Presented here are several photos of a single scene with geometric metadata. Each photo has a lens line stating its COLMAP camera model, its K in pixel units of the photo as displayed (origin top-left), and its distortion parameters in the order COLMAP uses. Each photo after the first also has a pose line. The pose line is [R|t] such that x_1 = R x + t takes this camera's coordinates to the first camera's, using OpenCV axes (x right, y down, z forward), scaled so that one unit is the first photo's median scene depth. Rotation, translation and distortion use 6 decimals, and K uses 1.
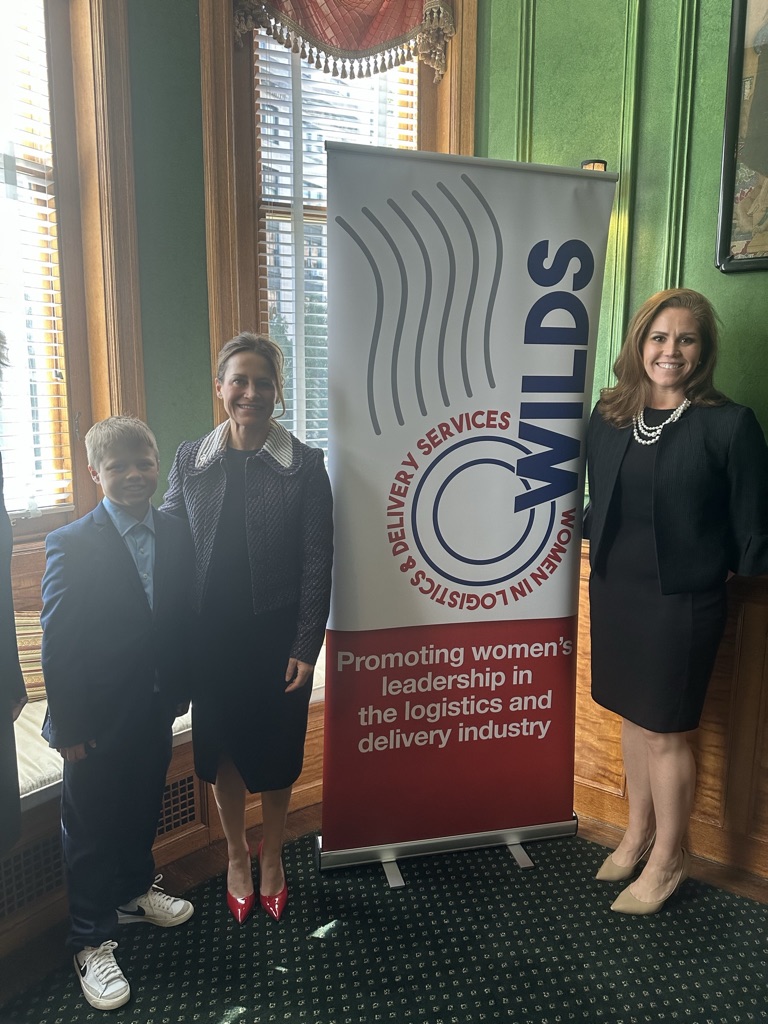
lens RADIAL K [[724.0, 0, 382.8], [0, 724.0, 496.9], [0, 0, 1]] dist [0.067538, -0.082699]
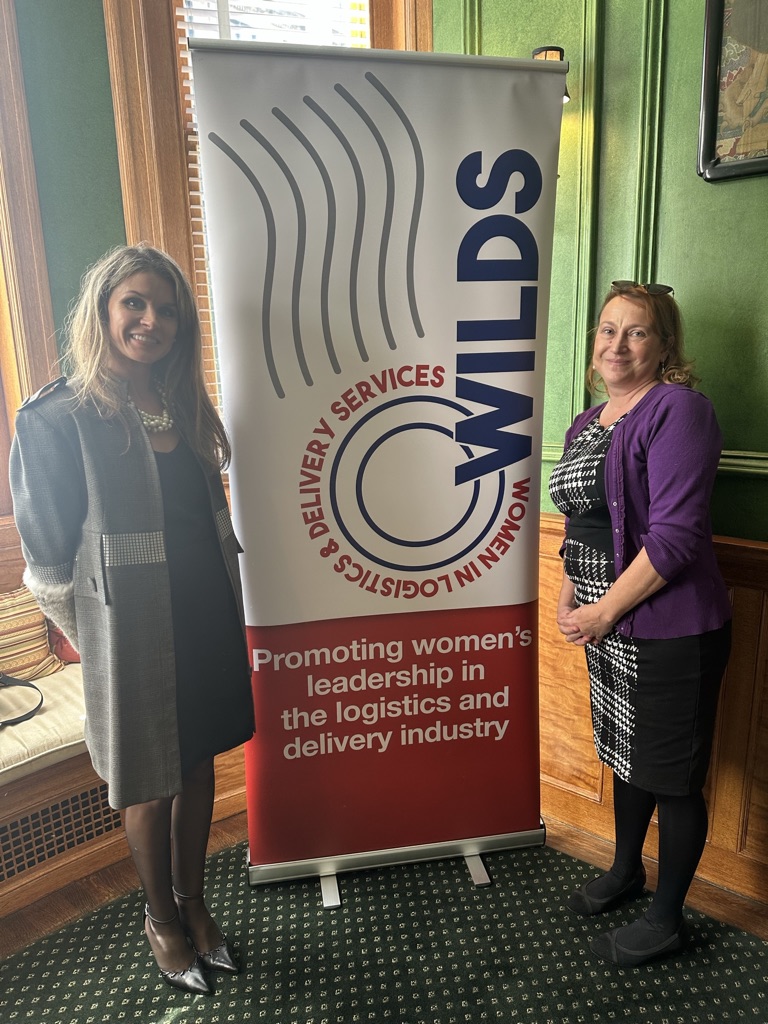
lens RADIAL K [[724.0, 0, 379.8], [0, 724.0, 502.3], [0, 0, 1]] dist [0.067538, -0.082699]
pose [[0.997182, -0.021406, -0.071899, 0.150521], [0.026136, 0.997510, 0.065508, -0.015910], [0.070318, -0.067203, 0.995258, 0.144399]]
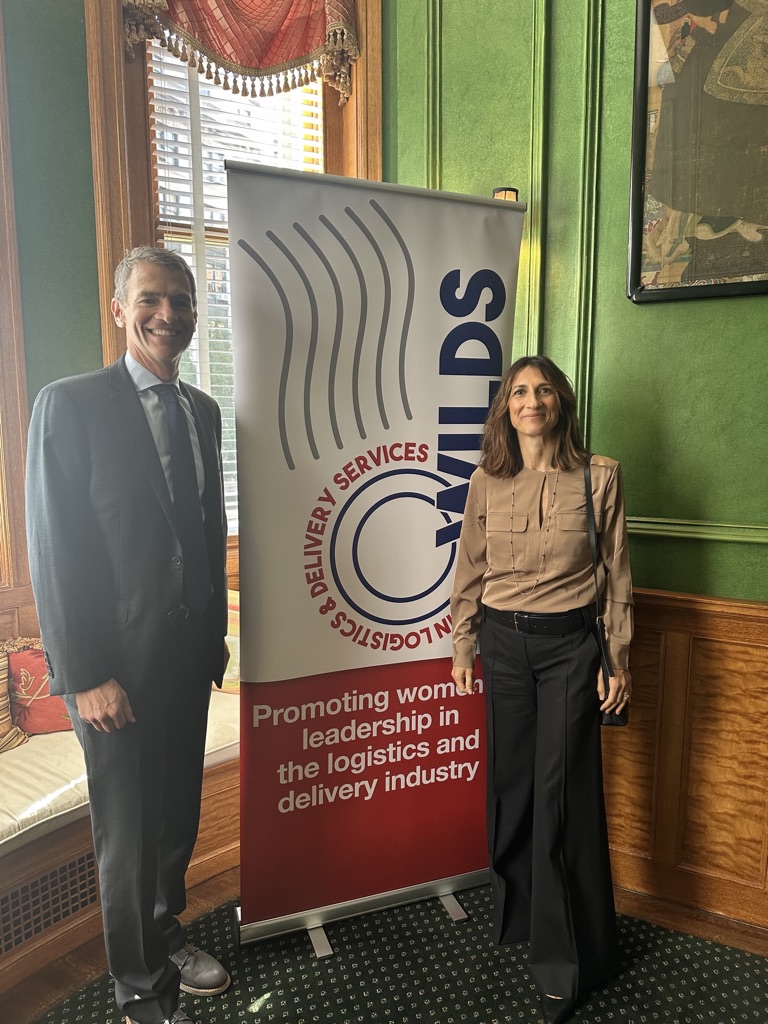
lens RADIAL K [[724.0, 0, 386.6], [0, 724.0, 504.5], [0, 0, 1]] dist [0.067538, -0.082699]
pose [[0.991883, -0.024819, 0.124709, -0.003038], [0.027927, 0.999340, -0.023234, -0.013816], [-0.124050, 0.026528, 0.991921, 0.053451]]
